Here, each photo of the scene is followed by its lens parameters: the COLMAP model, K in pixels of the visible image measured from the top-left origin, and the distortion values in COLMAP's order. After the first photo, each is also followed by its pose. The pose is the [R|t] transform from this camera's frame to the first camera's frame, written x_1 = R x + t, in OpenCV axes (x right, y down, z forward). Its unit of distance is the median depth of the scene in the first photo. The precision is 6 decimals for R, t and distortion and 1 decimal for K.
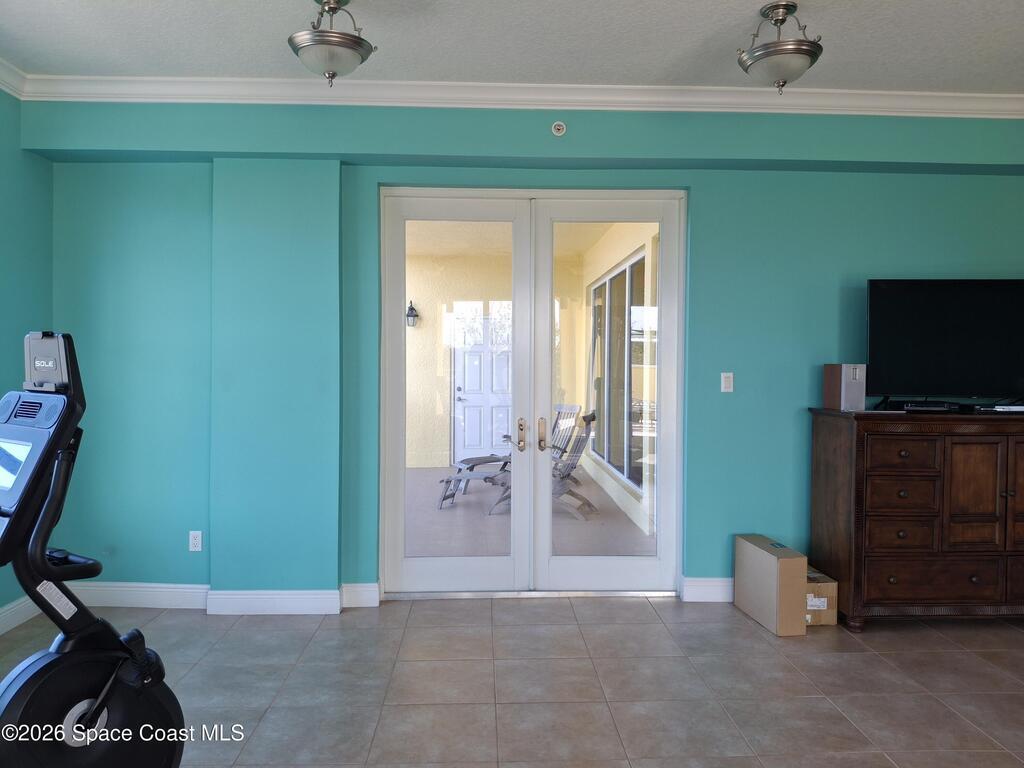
lens RADIAL K [[751.7, 0, 508.5], [0, 751.7, 373.1], [0, 0, 1]] dist [0.078410, -0.180780]
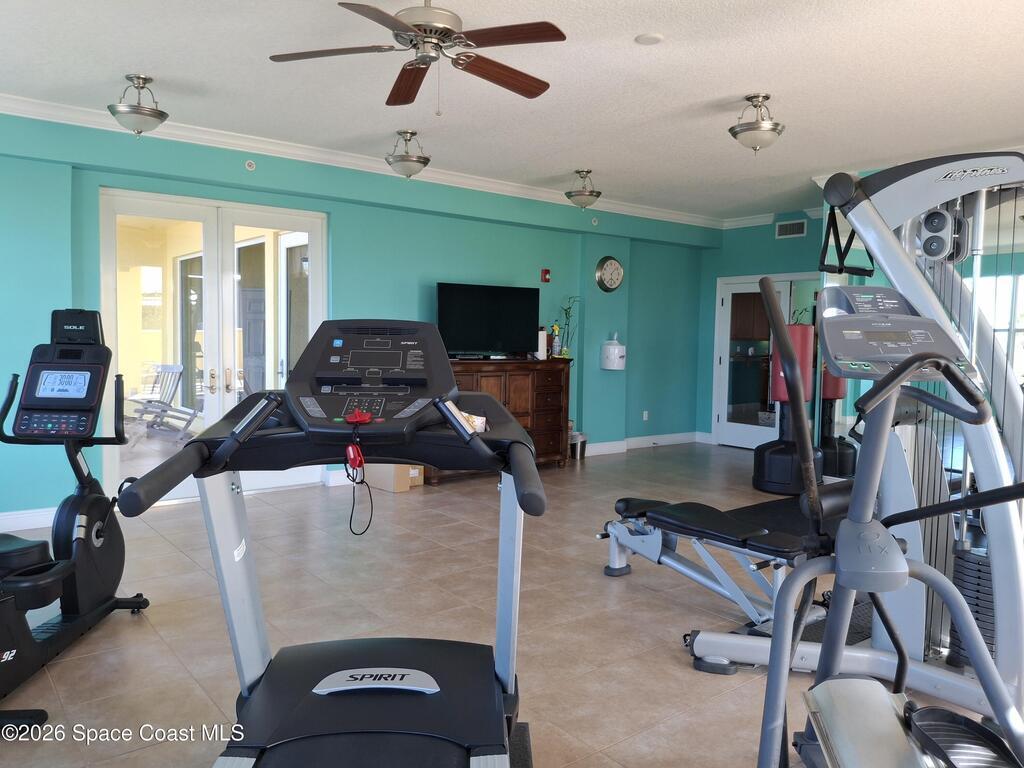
lens RADIAL K [[751.7, 0, 508.5], [0, 751.7, 373.1], [0, 0, 1]] dist [0.078410, -0.180780]
pose [[0.811120, -0.022012, 0.584466, -0.390586], [-0.004860, 0.999003, 0.044369, 0.004065], [-0.584860, -0.038829, 0.810204, -0.472249]]
